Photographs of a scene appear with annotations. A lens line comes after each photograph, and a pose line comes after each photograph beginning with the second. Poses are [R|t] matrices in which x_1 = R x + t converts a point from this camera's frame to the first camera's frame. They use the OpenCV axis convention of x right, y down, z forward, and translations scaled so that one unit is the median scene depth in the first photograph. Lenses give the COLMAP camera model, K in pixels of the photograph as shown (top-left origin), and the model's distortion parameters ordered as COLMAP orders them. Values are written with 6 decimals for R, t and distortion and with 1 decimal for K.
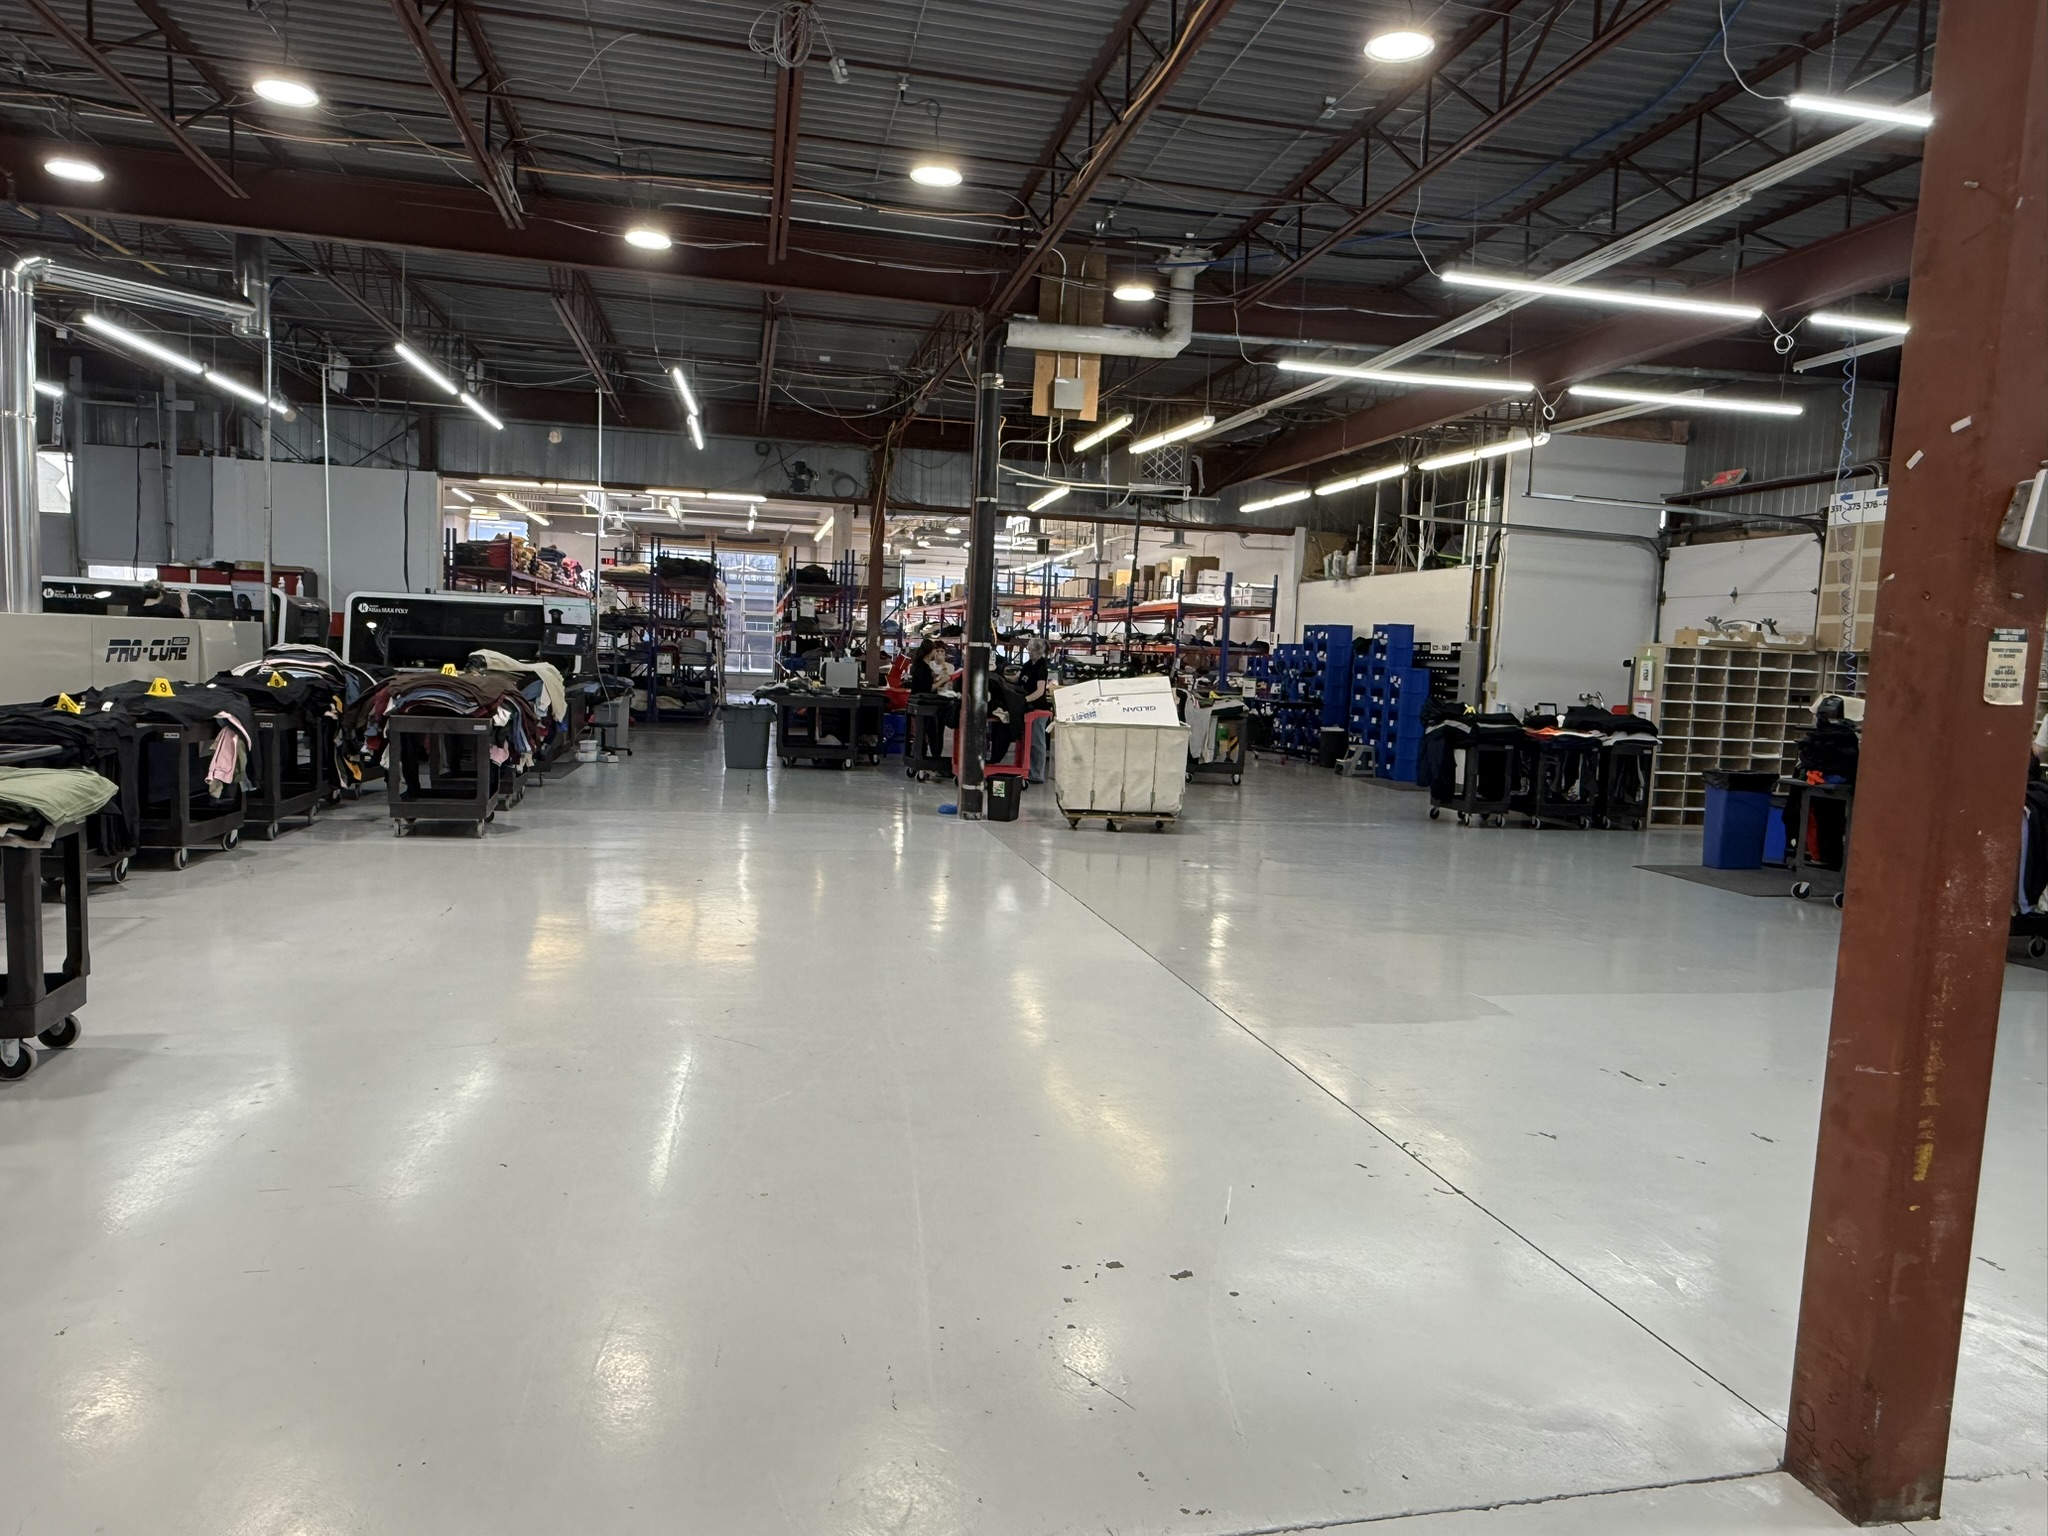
lens RADIAL K [[1278.6, 0, 1024.0], [0, 1278.6, 768.0], [0, 0, 1]] dist [0.002863, 0.002070]
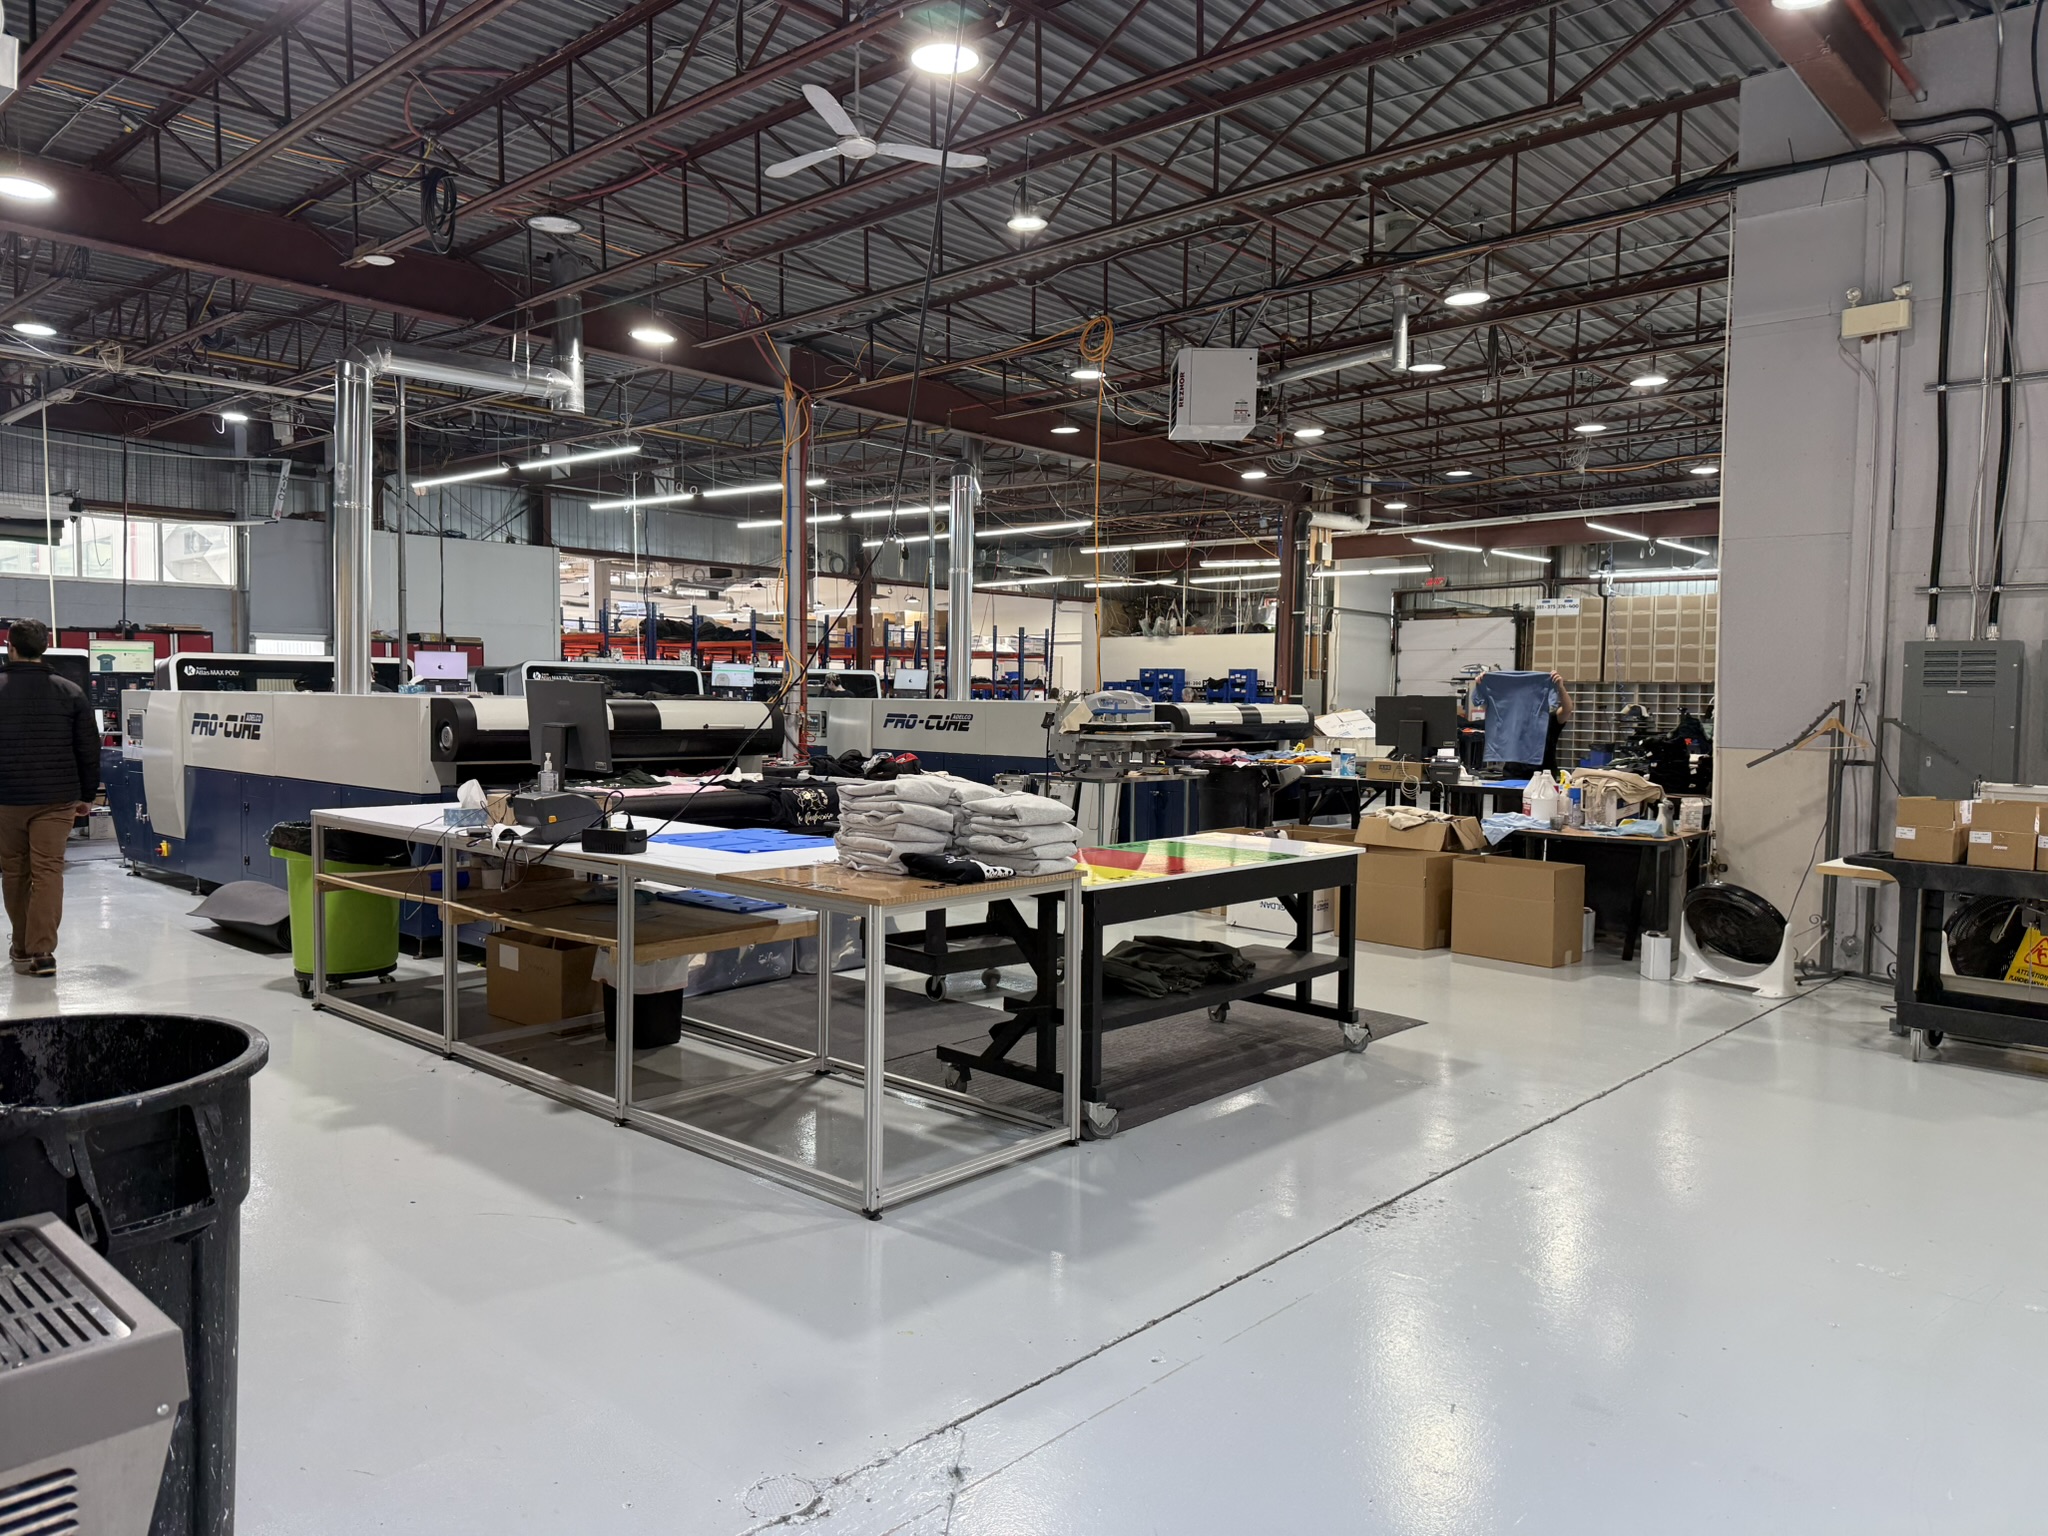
lens RADIAL K [[1407.7, 0, 1024.0], [0, 1407.7, 768.0], [0, 0, 1]] dist [-0.001452, 0.001574]
pose [[0.807081, -0.065959, 0.586745, -0.859416], [0.078463, 0.996908, 0.004140, -0.021987], [-0.585204, 0.042696, 0.809761, -0.177672]]
